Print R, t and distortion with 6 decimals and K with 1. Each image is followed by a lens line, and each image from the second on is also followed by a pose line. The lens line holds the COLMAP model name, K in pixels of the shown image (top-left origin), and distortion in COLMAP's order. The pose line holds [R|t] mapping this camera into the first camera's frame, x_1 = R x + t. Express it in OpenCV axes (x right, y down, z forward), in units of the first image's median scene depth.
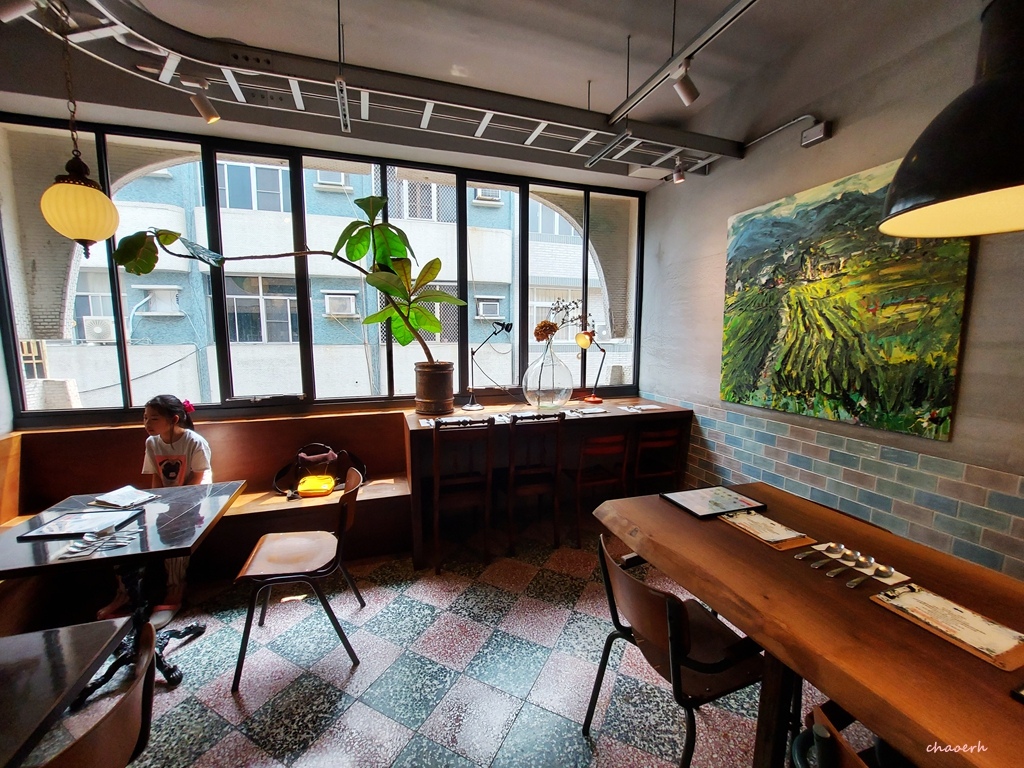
lens RADIAL K [[407.9, 0, 512.0], [0, 407.9, 384.0], [0, 0, 1]] dist [-0.000806, -0.006404]
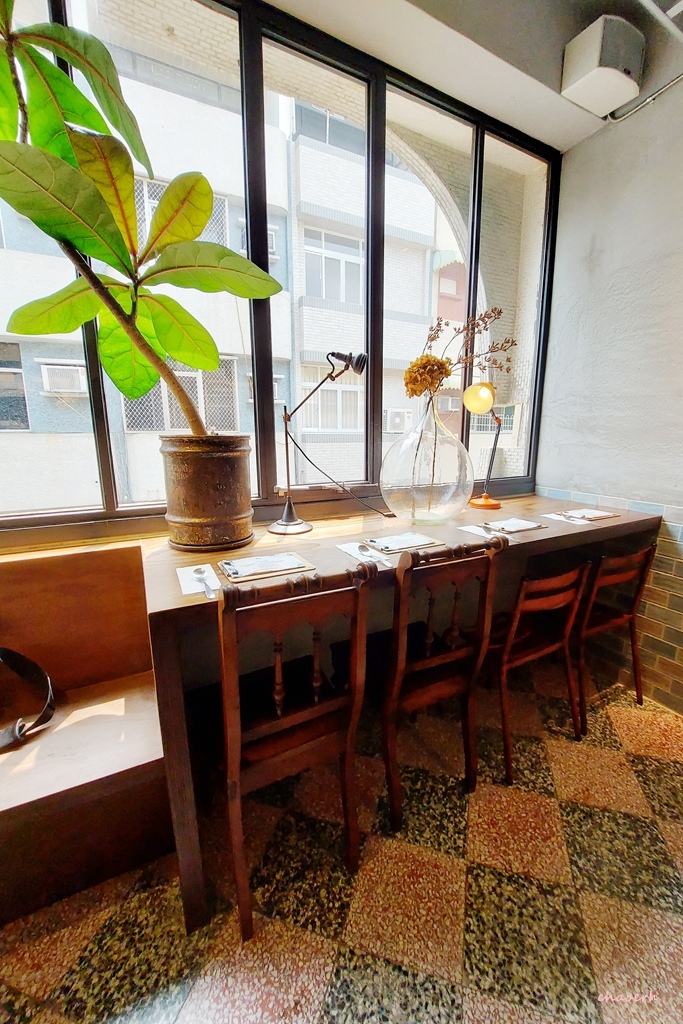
lens RADIAL K [[410.1, 0, 361.8], [0, 410.1, 514.9], [0, 0, 1]] dist [-0.012064, 0.000070]
pose [[0.982522, -0.036653, 0.182502, -0.101517], [0.020623, 0.995821, 0.088973, -0.000644], [-0.185000, -0.083654, 0.979172, 0.489736]]
